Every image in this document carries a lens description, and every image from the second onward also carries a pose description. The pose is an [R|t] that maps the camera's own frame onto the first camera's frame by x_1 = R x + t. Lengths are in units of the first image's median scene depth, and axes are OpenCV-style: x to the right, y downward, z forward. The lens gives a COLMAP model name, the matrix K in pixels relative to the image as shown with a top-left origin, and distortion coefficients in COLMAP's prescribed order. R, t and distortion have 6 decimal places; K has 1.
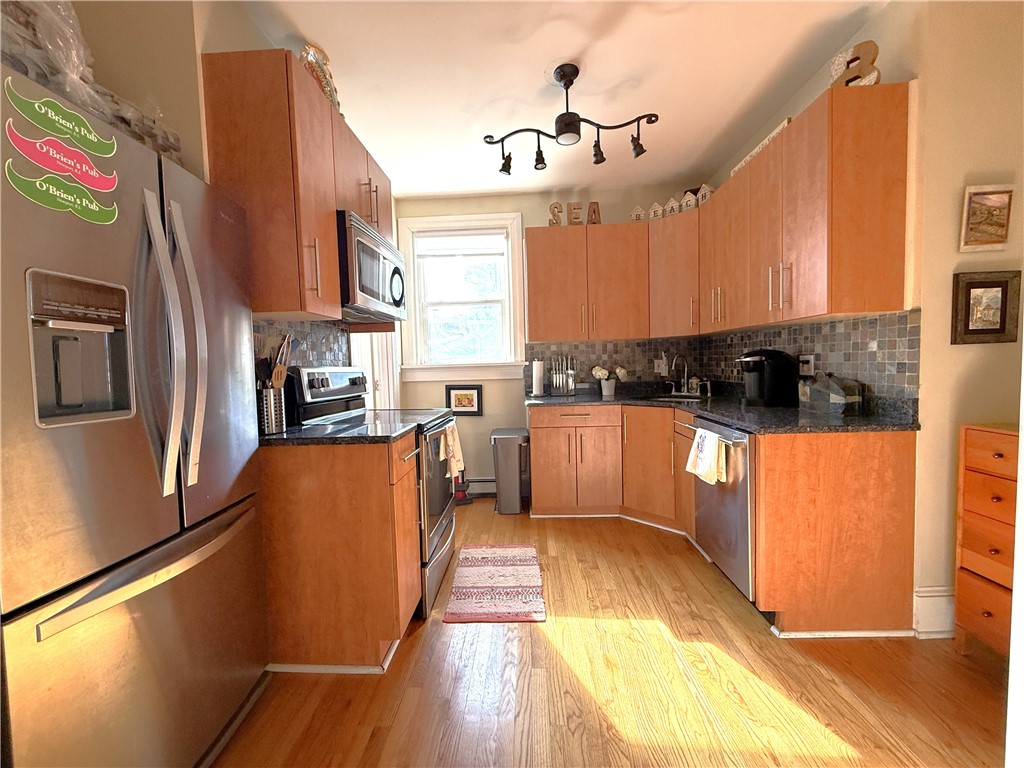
lens RADIAL K [[411.7, 0, 512.0], [0, 411.7, 384.0], [0, 0, 1]] dist [0.000770, 0.000518]
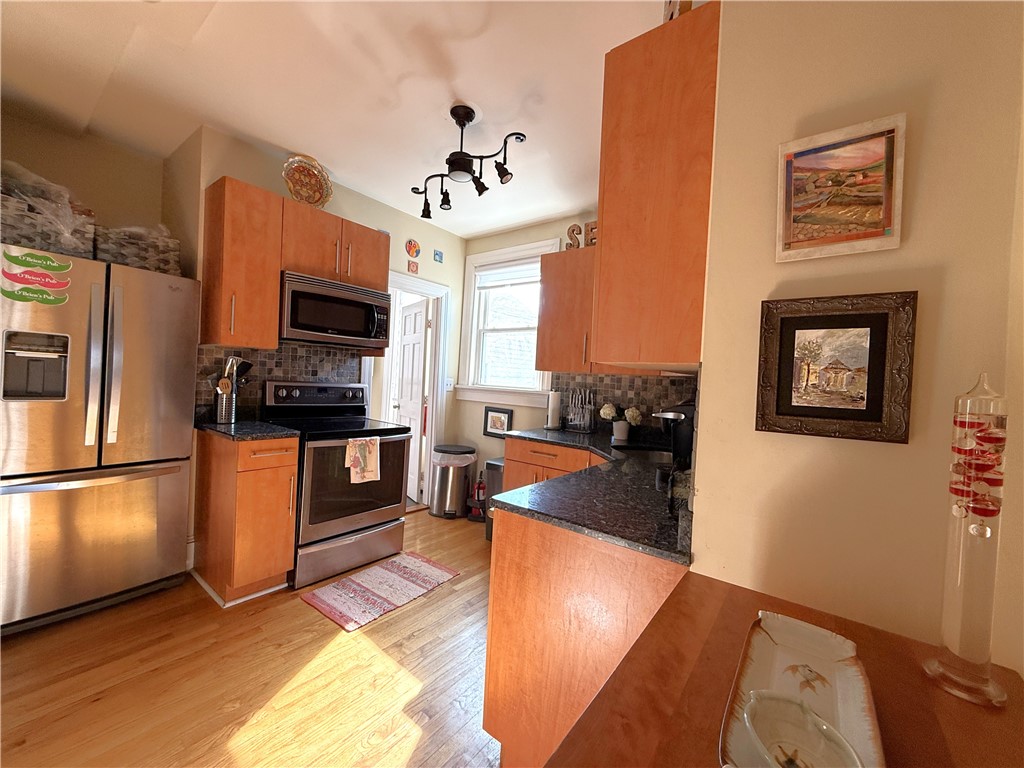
lens RADIAL K [[411.7, 0, 512.0], [0, 411.7, 384.0], [0, 0, 1]] dist [0.000770, 0.000518]
pose [[0.812374, 0.080309, -0.577580, 1.097713], [-0.103599, 0.994591, -0.007421, -0.116459], [0.573860, 0.065865, 0.816301, 0.353285]]
